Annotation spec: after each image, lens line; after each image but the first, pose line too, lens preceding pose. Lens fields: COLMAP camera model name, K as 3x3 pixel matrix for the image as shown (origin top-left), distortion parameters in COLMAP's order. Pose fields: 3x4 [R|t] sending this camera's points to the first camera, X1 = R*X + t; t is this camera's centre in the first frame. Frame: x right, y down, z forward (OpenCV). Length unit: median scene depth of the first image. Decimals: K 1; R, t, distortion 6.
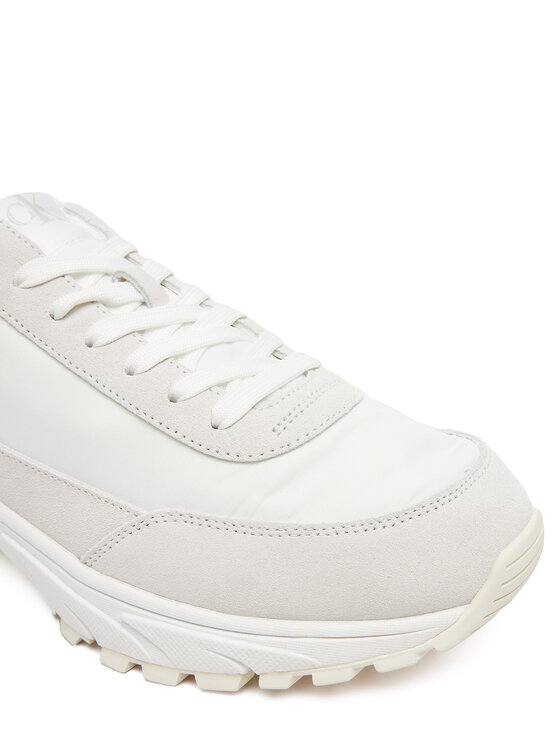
lens RADIAL K [[645.0, 0, 280.0], [0, 645.0, 373.0], [0, 0, 1]] dist [-0.001972, -0.002076]
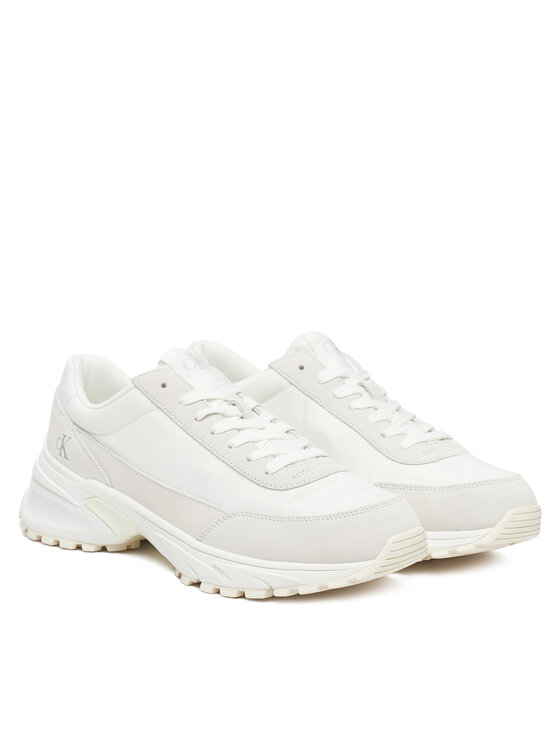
lens RADIAL K [[1671.6, 0, 280.0], [0, 1671.6, 373.0], [0, 0, 1]] dist [0.003766, 0.026908]
pose [[0.972181, 0.046662, -0.229538, 1.143403], [-0.099298, 0.969645, -0.223449, 0.954359], [0.212143, 0.240025, 0.947303, -4.101642]]
